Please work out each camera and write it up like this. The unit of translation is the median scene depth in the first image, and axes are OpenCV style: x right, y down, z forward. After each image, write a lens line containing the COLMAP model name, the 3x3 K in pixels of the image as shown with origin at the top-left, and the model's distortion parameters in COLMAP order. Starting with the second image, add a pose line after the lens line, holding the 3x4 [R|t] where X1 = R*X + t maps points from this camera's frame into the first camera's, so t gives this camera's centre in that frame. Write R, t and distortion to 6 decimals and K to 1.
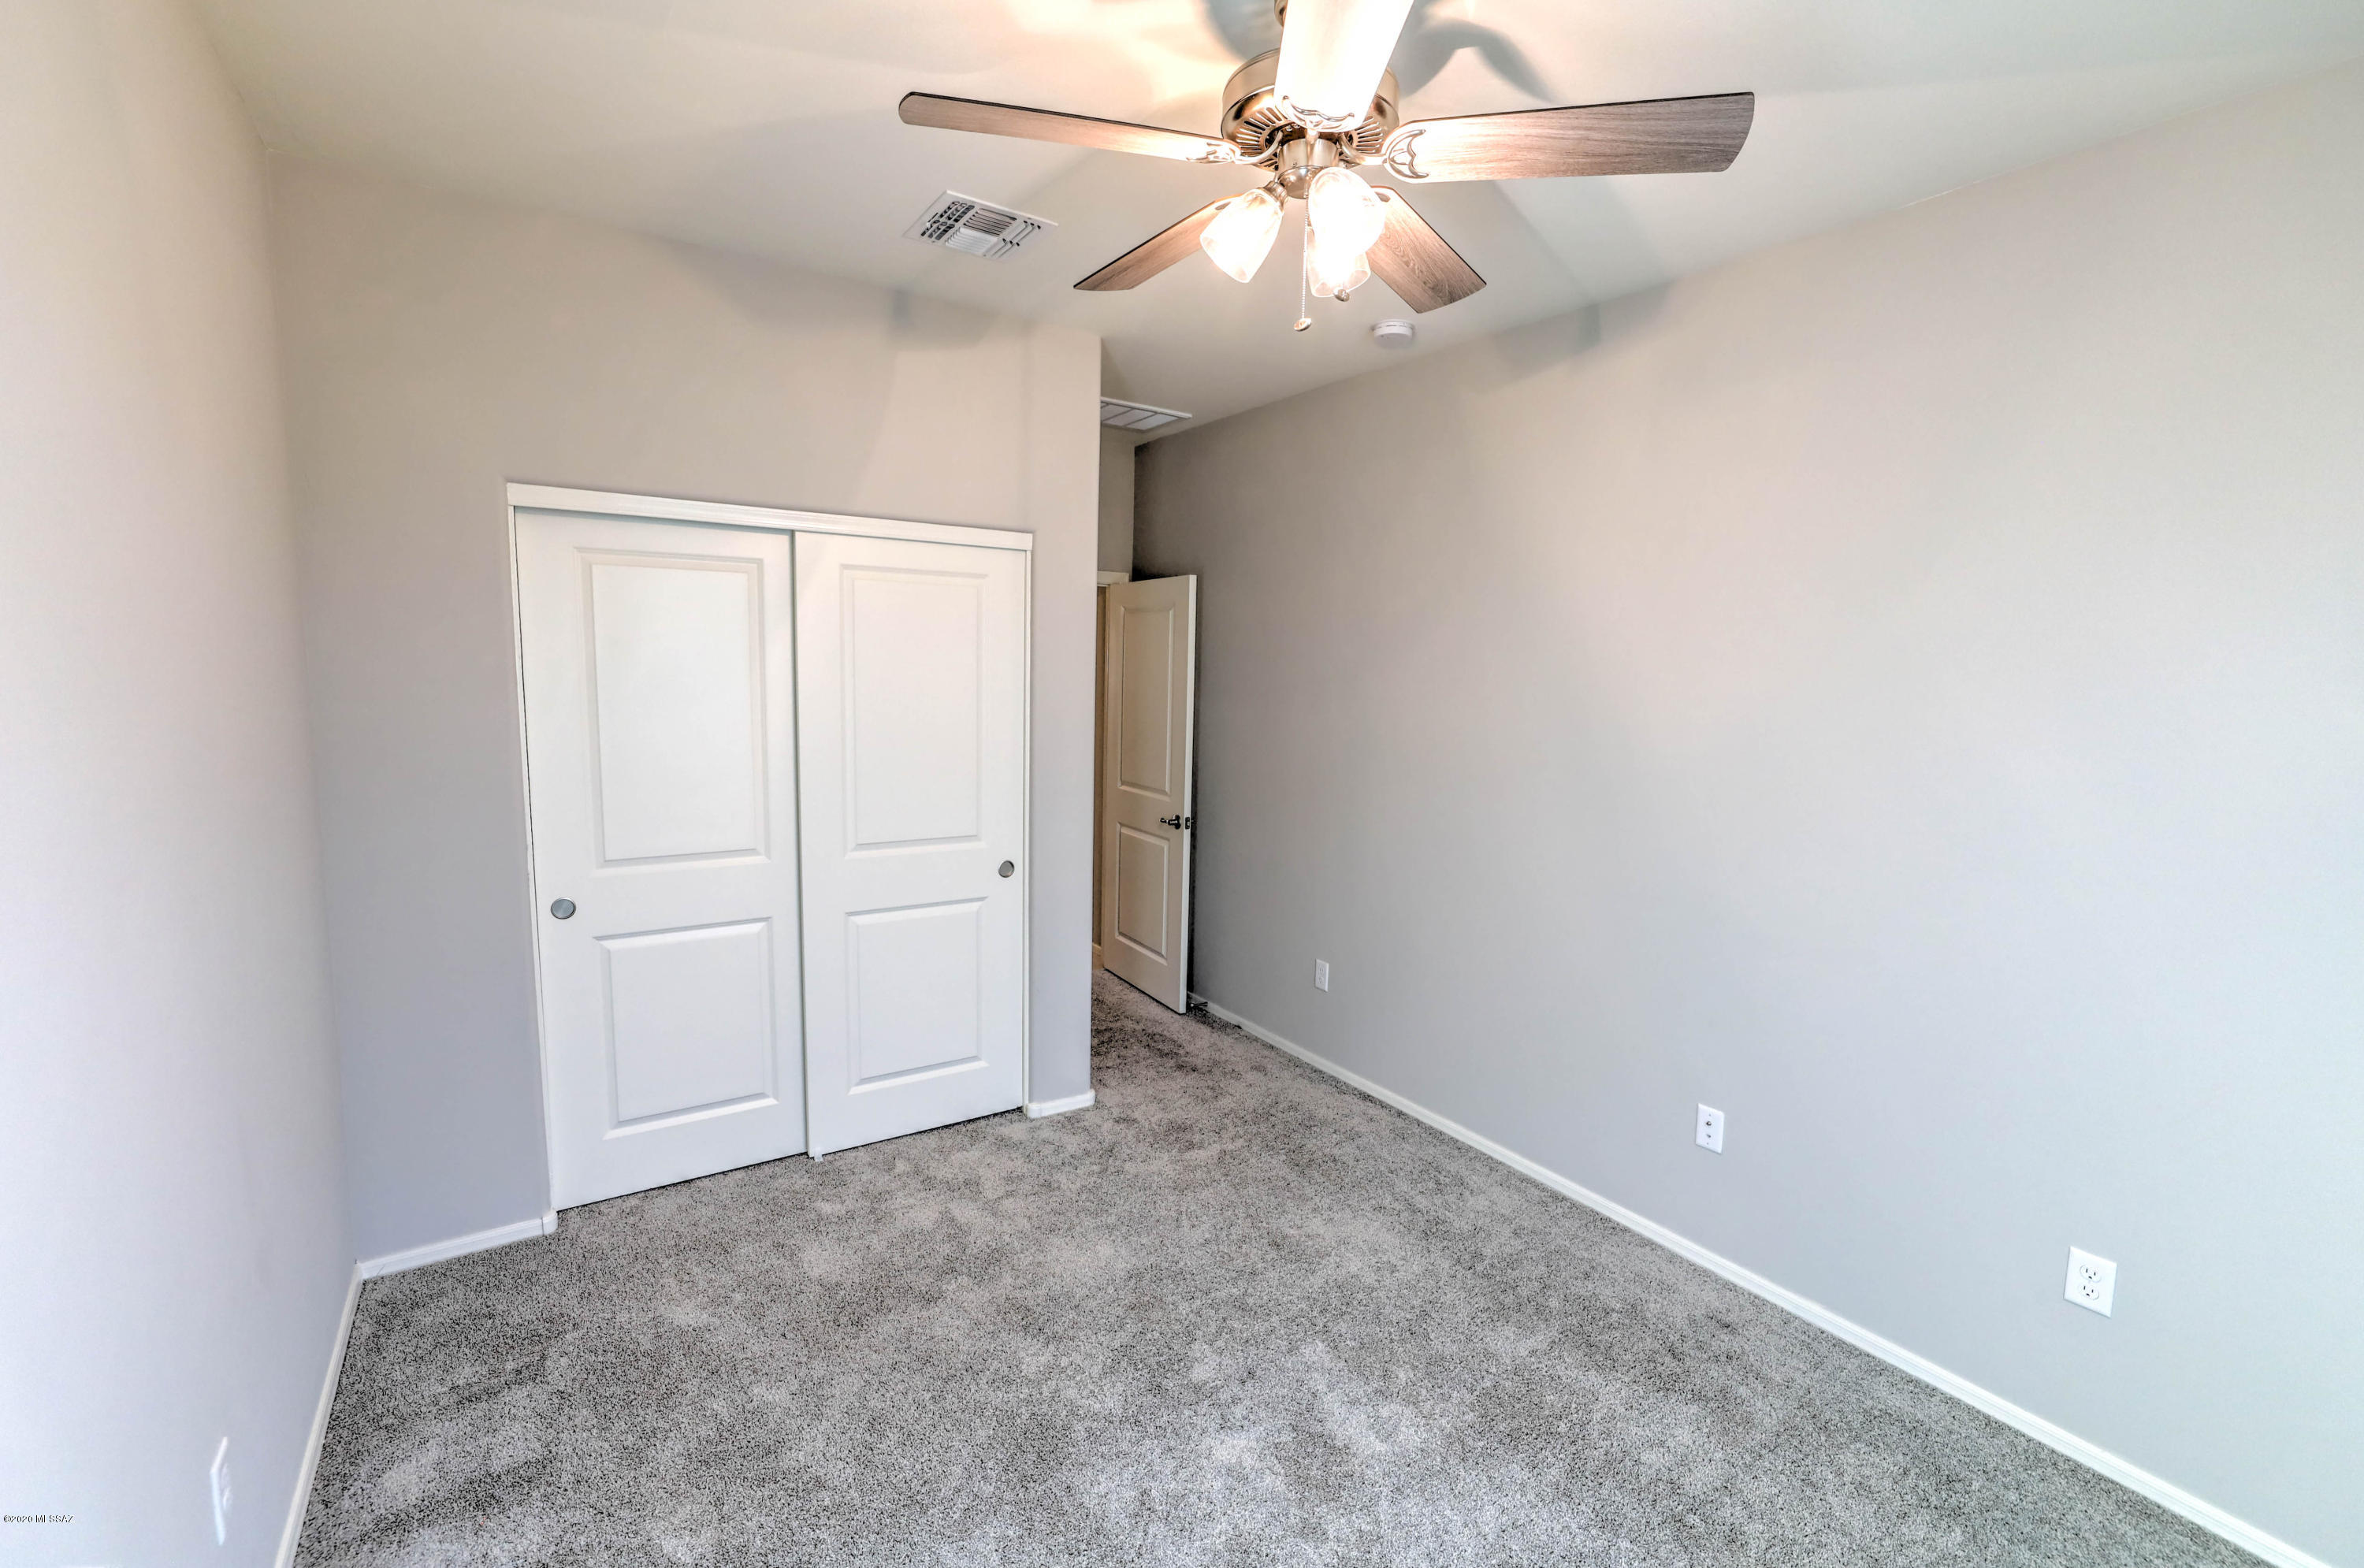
lens RADIAL K [[1024.2, 0, 1191.3], [0, 1024.2, 780.2], [0, 0, 1]] dist [-0.032477, 0.019927]
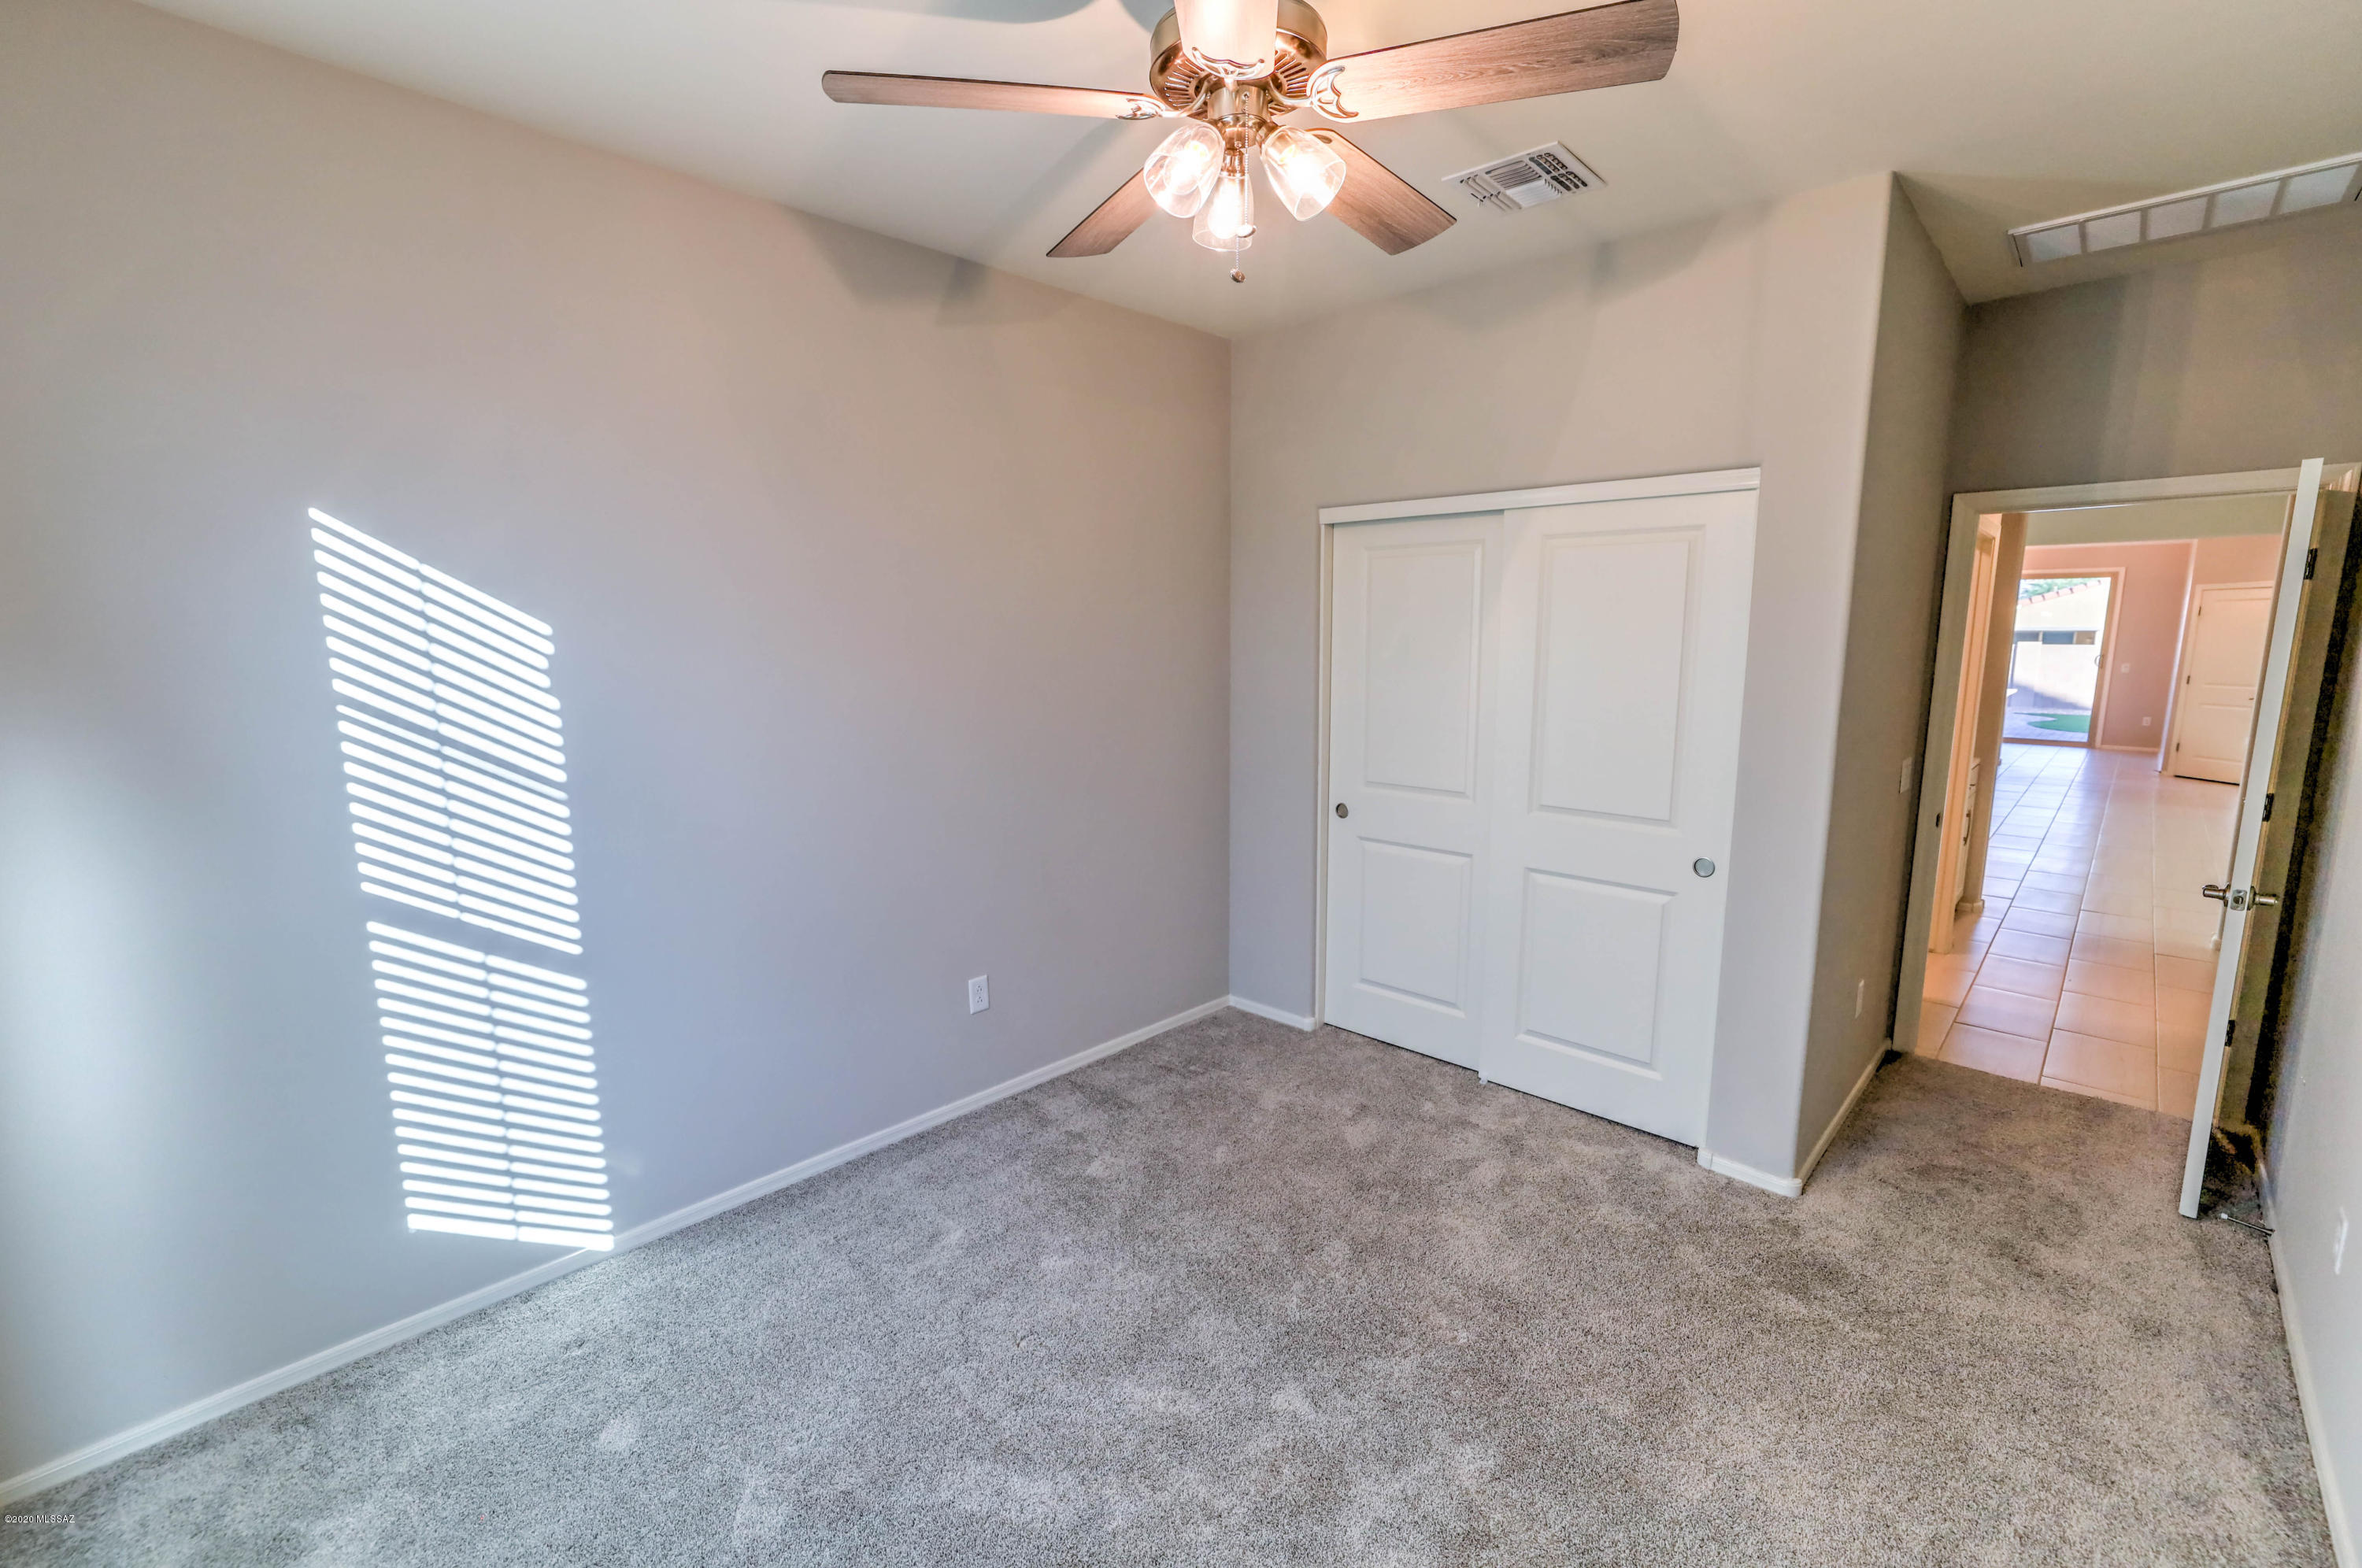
lens RADIAL K [[997.4, 0, 1177.7], [0, 997.4, 782.7], [0, 0, 1]] dist [-0.000688, 0.000121]
pose [[0.220179, 0.118508, -0.968234, 0.576655], [-0.114984, 0.988826, 0.094880, -0.013230], [0.968659, 0.090441, 0.231345, 0.404509]]
